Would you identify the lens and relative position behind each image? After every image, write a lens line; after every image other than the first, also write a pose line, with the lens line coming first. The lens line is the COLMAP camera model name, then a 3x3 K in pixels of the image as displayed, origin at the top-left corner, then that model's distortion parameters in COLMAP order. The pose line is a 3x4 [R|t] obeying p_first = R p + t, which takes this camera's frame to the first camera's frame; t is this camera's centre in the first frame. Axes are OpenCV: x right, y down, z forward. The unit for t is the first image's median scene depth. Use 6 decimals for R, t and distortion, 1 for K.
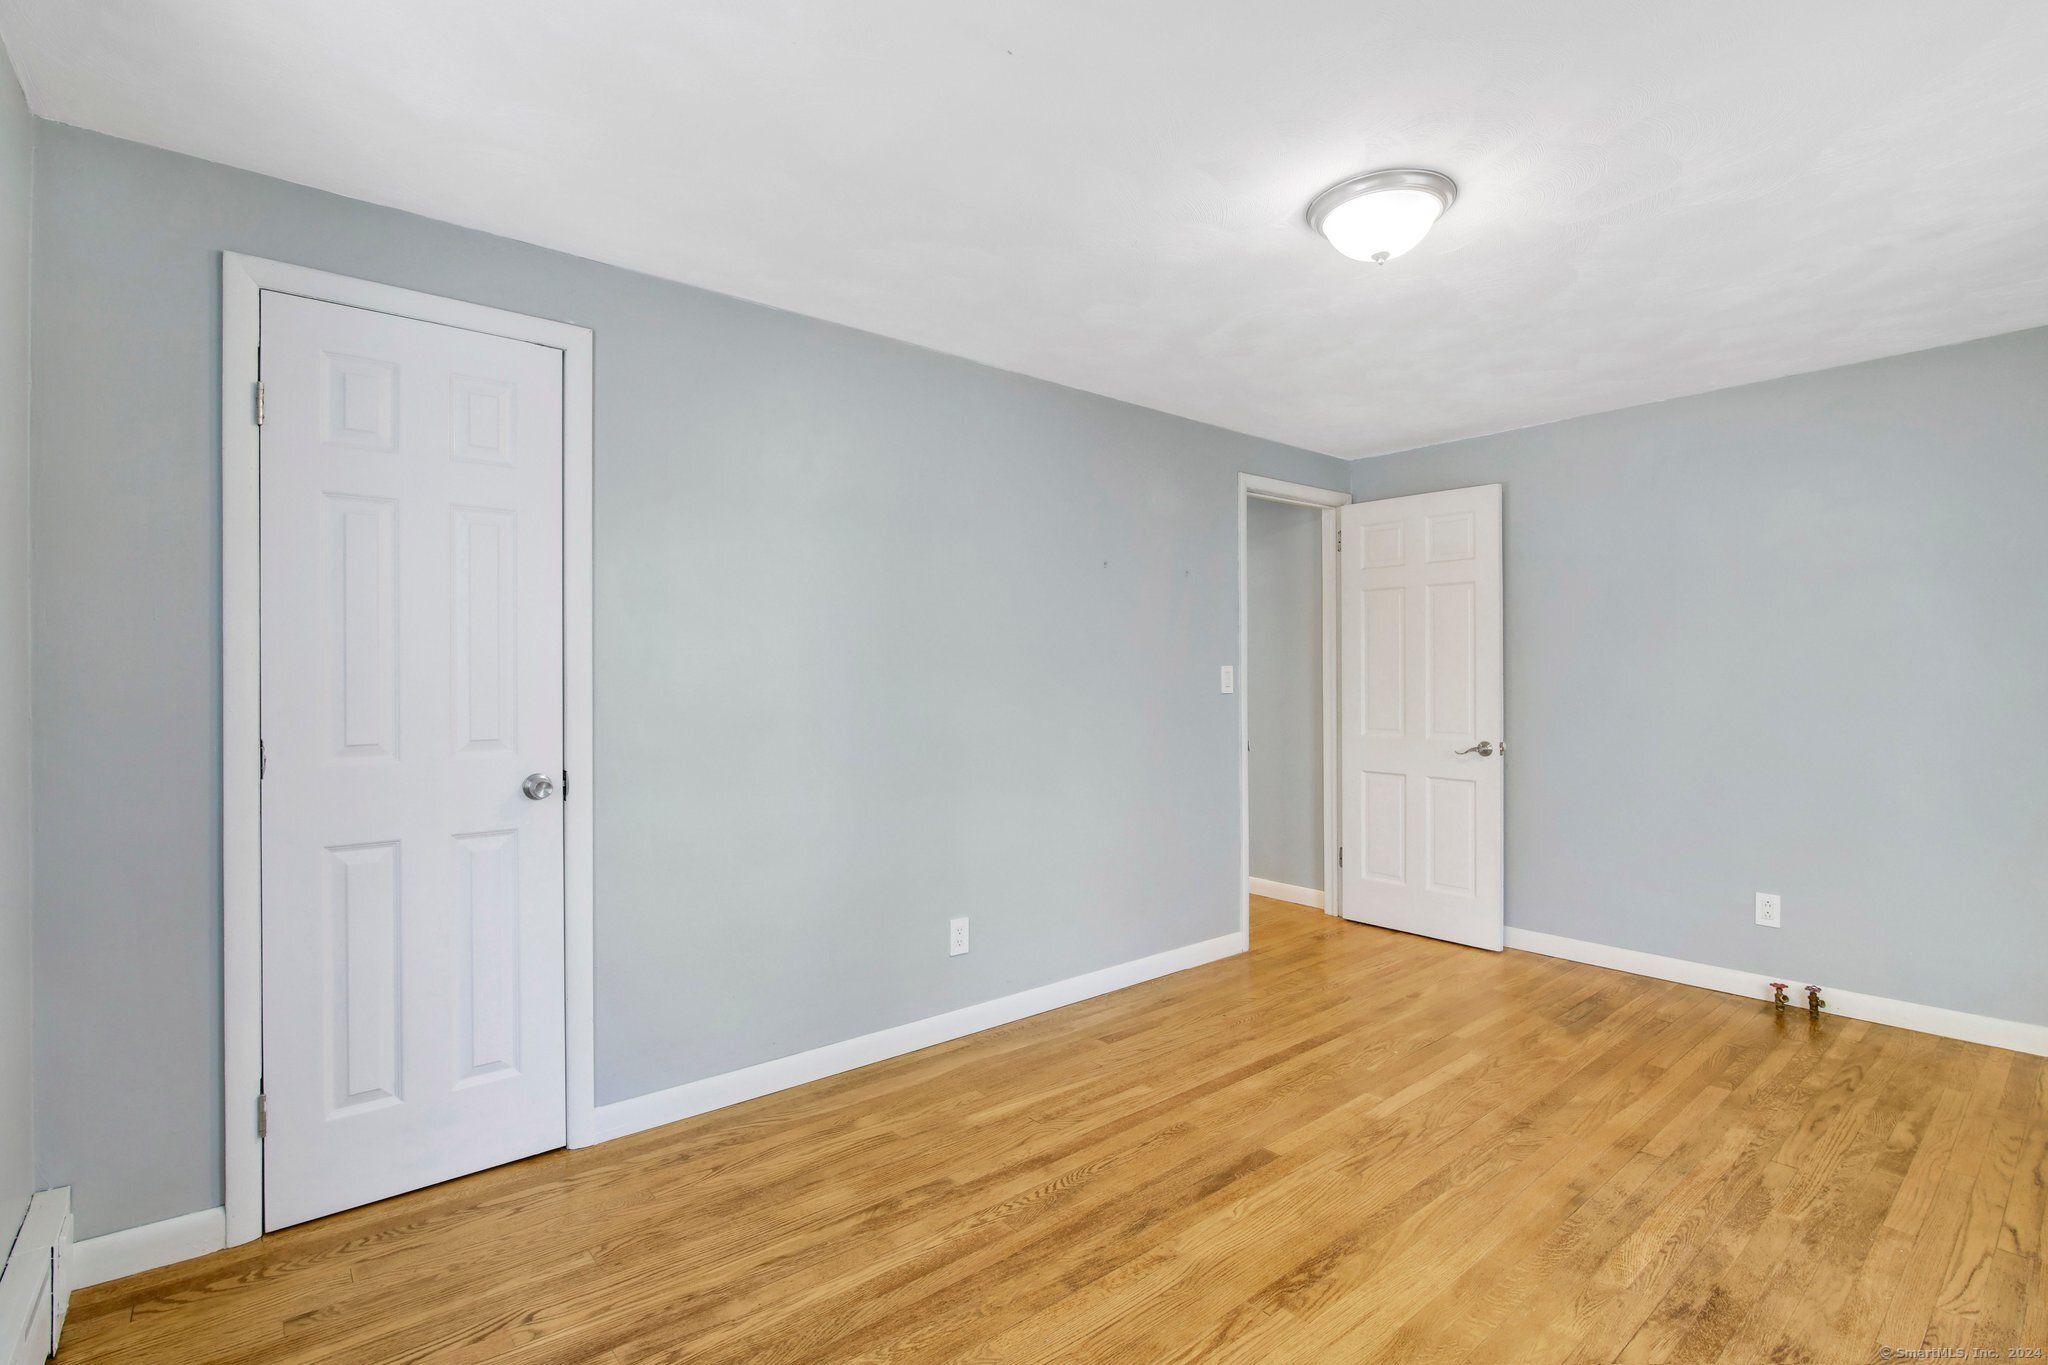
lens RADIAL K [[947.0, 0, 1024.0], [0, 947.0, 682.5], [0, 0, 1]] dist [-0.016584, -0.000393]
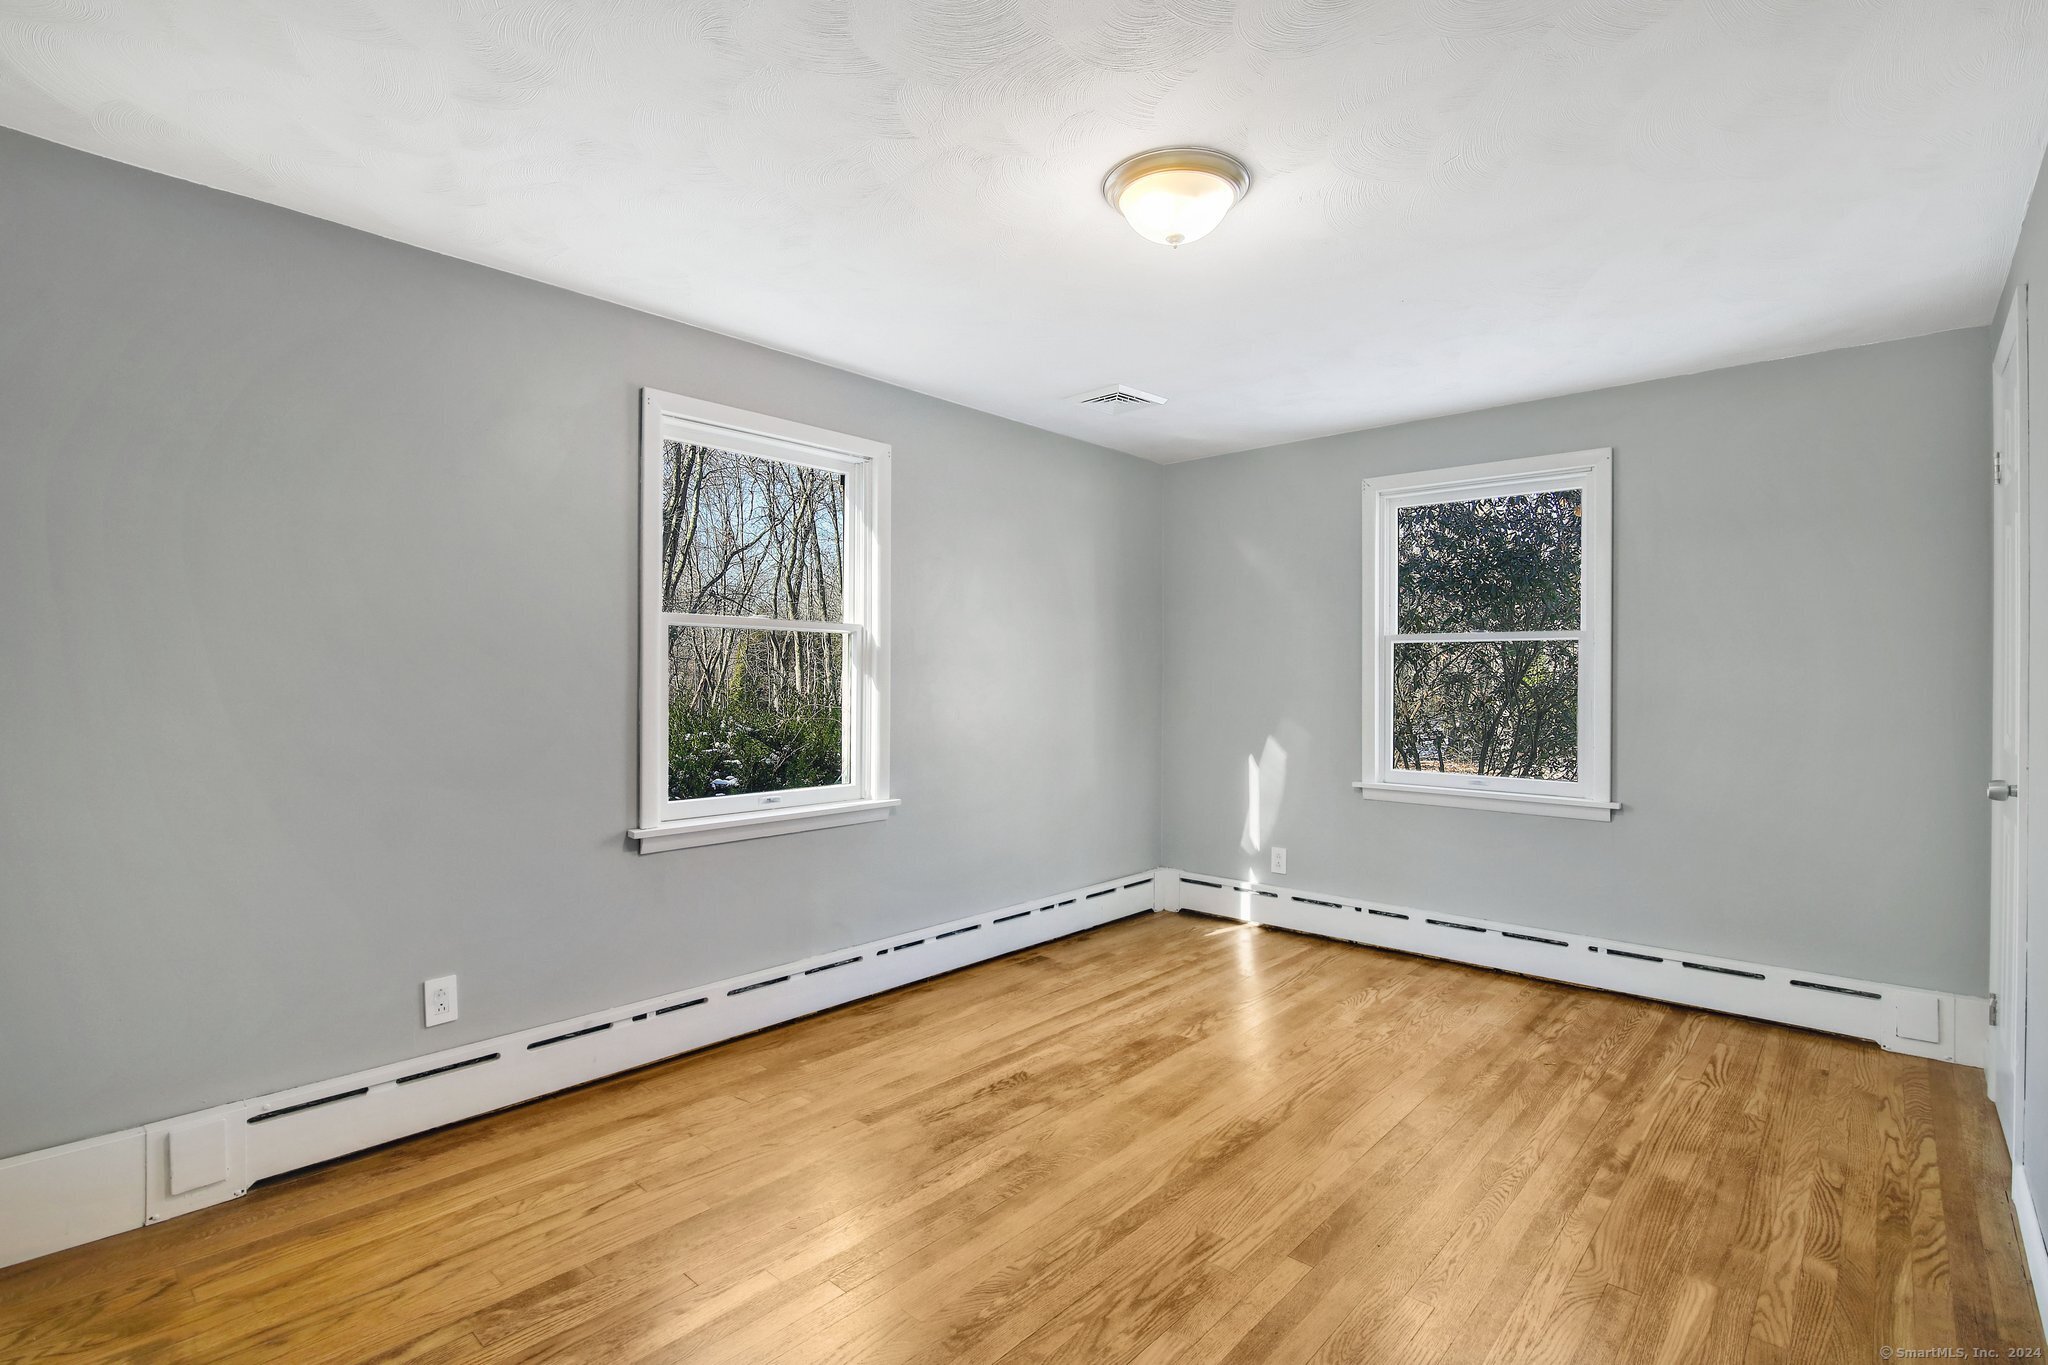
lens RADIAL K [[968.3, 0, 1024.4], [0, 968.3, 675.9], [0, 0, 1]] dist [-0.020824, 0.000889]
pose [[-0.990399, -0.000151, -0.138237, 0.619990], [-0.000128, 1.000000, -0.000174, -0.010811], [0.138237, -0.000155, -0.990399, 1.803625]]
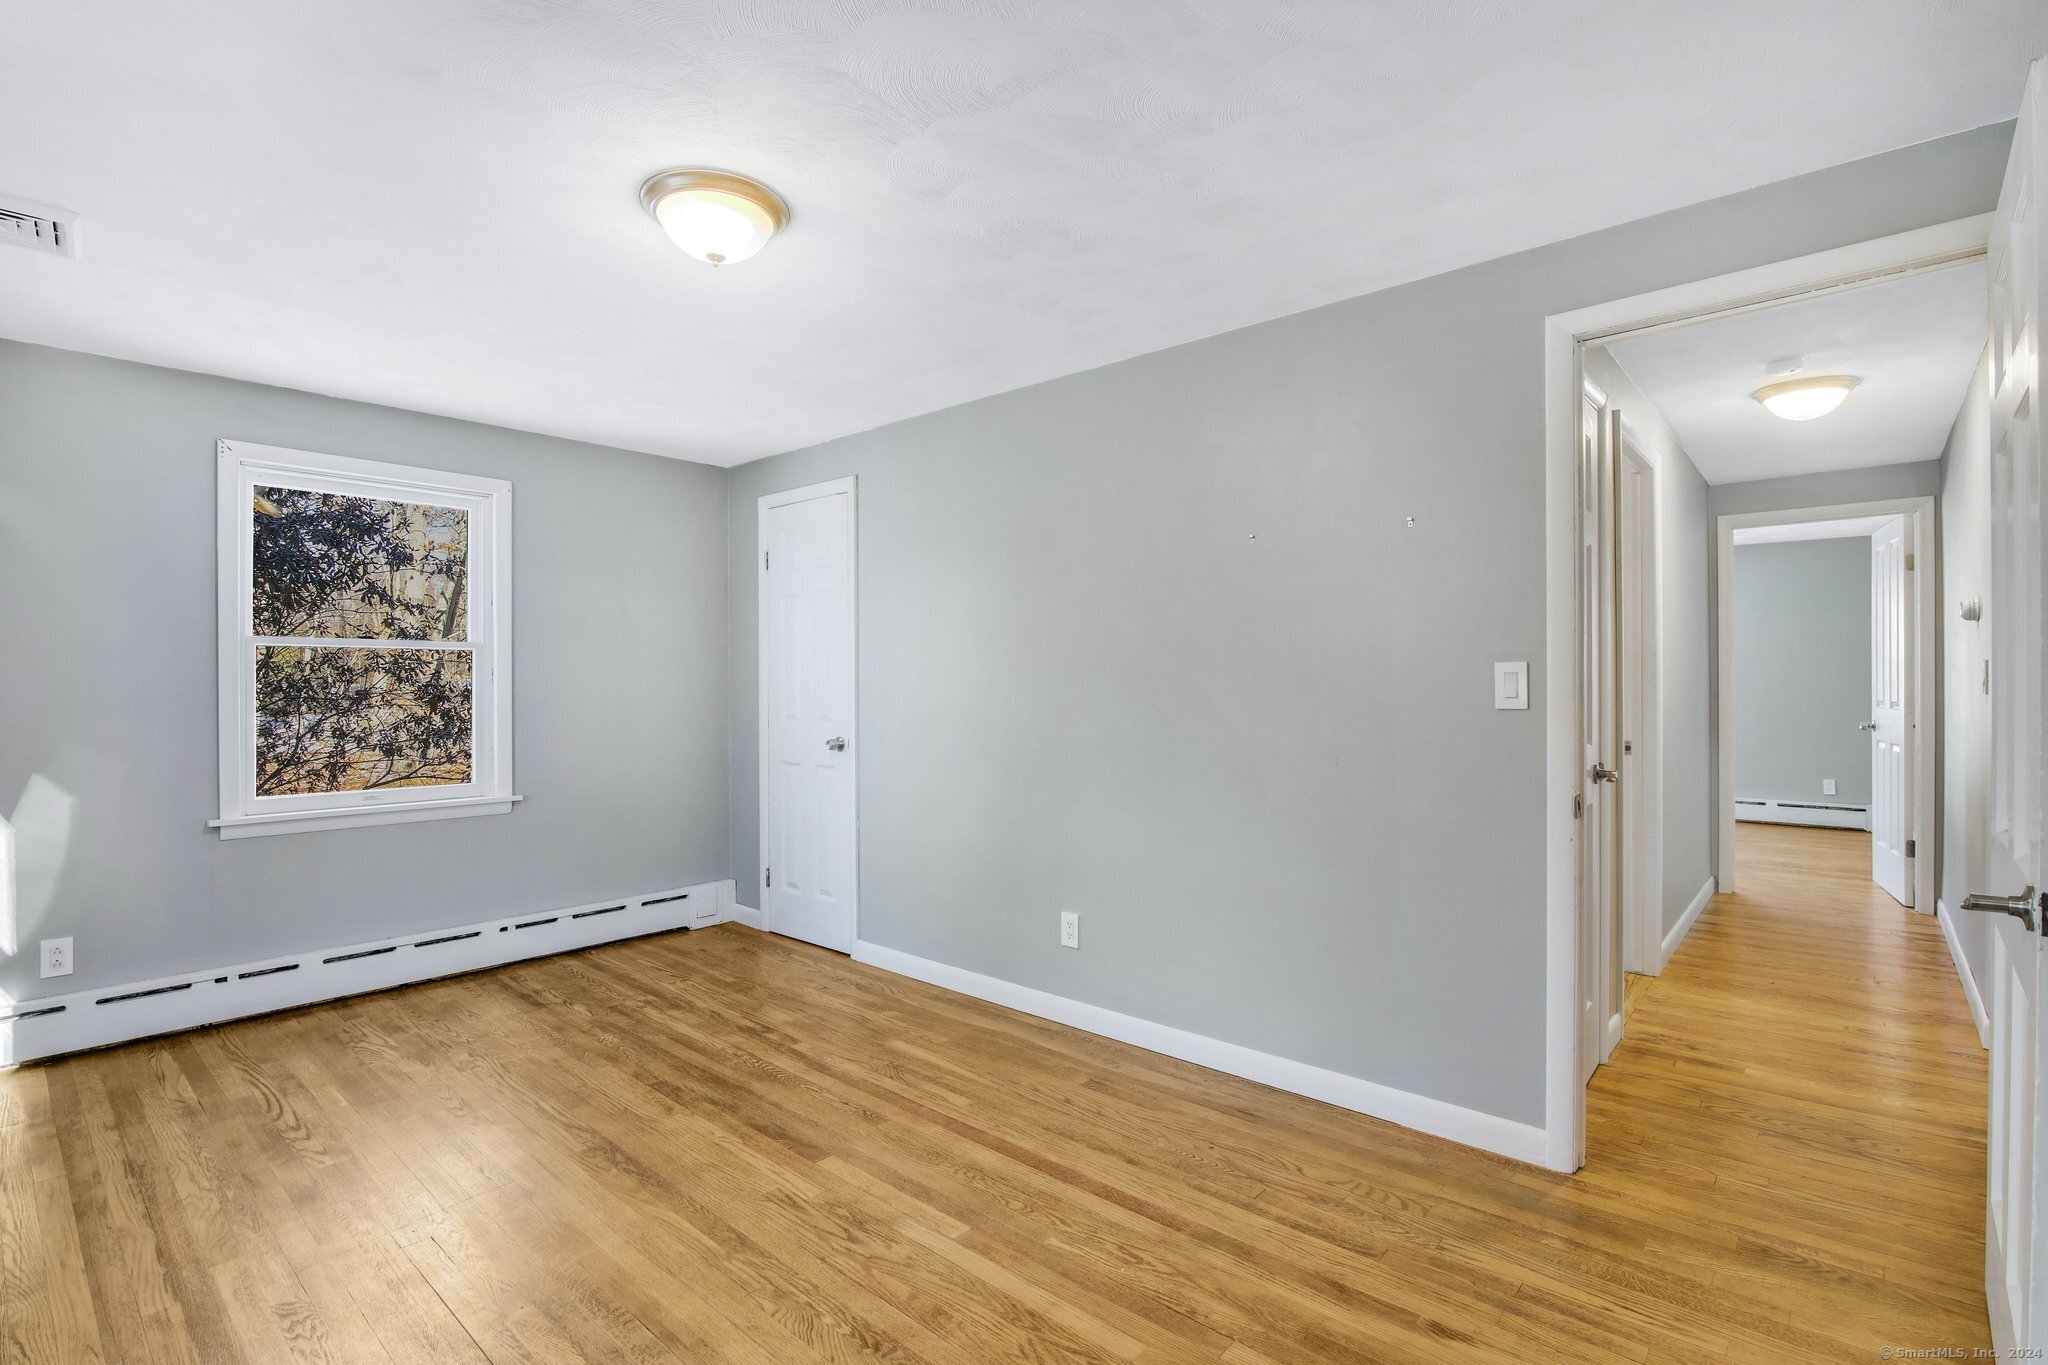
lens RADIAL K [[947.0, 0, 1024.0], [0, 947.0, 682.5], [0, 0, 1]] dist [-0.016584, -0.000393]
pose [[0.150344, 0.003948, -0.988626, 1.299056], [0.005065, 0.999976, 0.004763, -0.015864], [0.988621, -0.005723, 0.150321, 1.070080]]
